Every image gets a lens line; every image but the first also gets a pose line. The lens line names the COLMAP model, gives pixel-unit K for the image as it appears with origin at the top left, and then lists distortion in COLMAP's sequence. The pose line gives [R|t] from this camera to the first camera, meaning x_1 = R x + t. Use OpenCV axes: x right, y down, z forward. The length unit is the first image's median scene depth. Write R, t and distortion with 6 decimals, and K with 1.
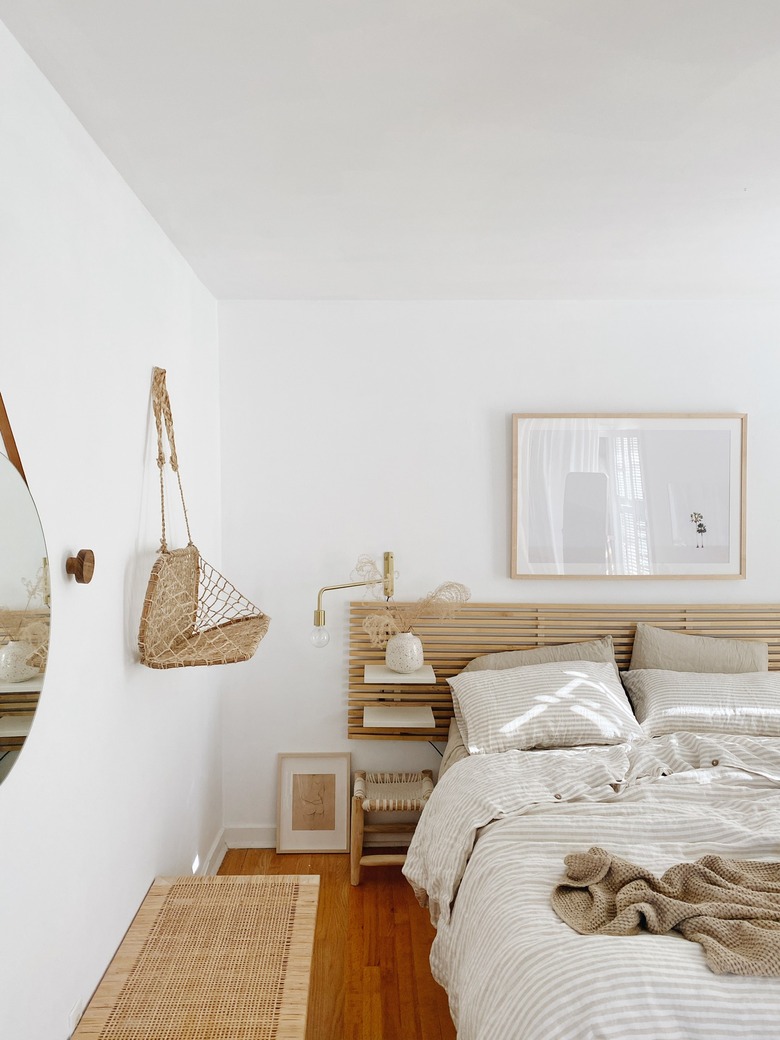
lens RADIAL K [[791.7, 0, 390.0], [0, 791.7, 520.0], [0, 0, 1]] dist [0.000225, -0.003371]
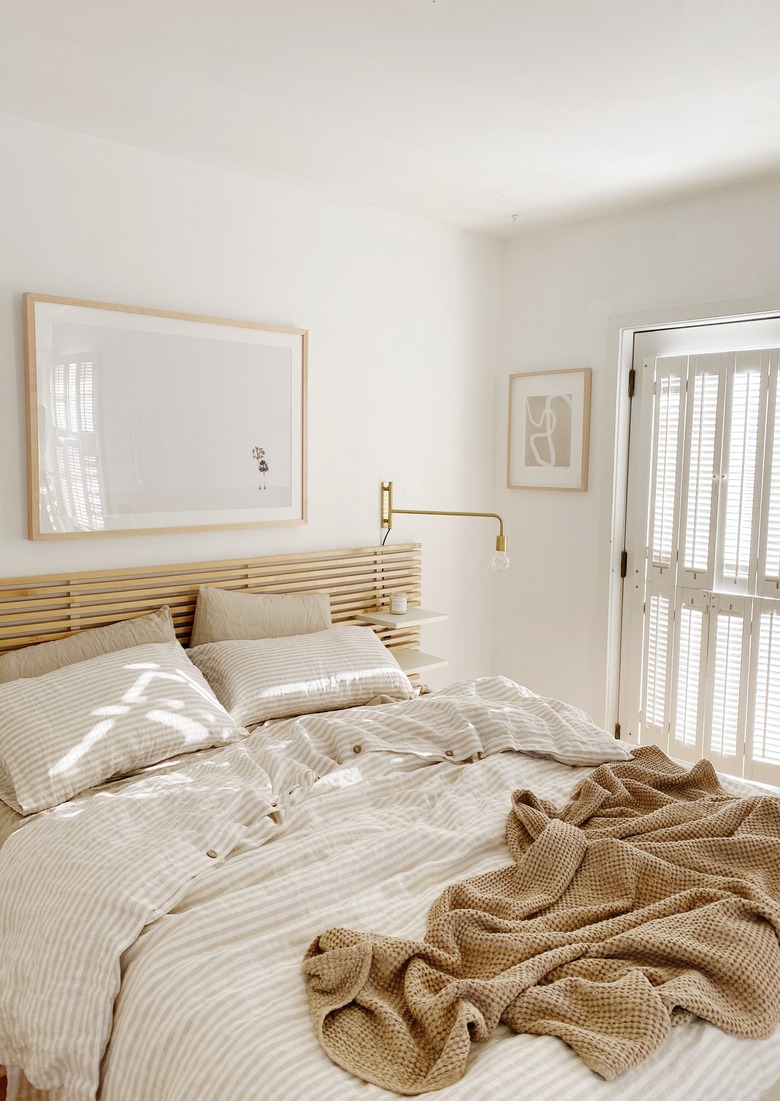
lens RADIAL K [[860.8, 0, 389.6], [0, 860.8, 505.3], [0, 0, 1]] dist [0.006566, -0.000878]
pose [[0.775546, -0.043581, 0.629785, -0.113803], [0.012022, 0.998453, 0.054289, 0.005768], [-0.631177, -0.034532, 0.774870, 0.293719]]
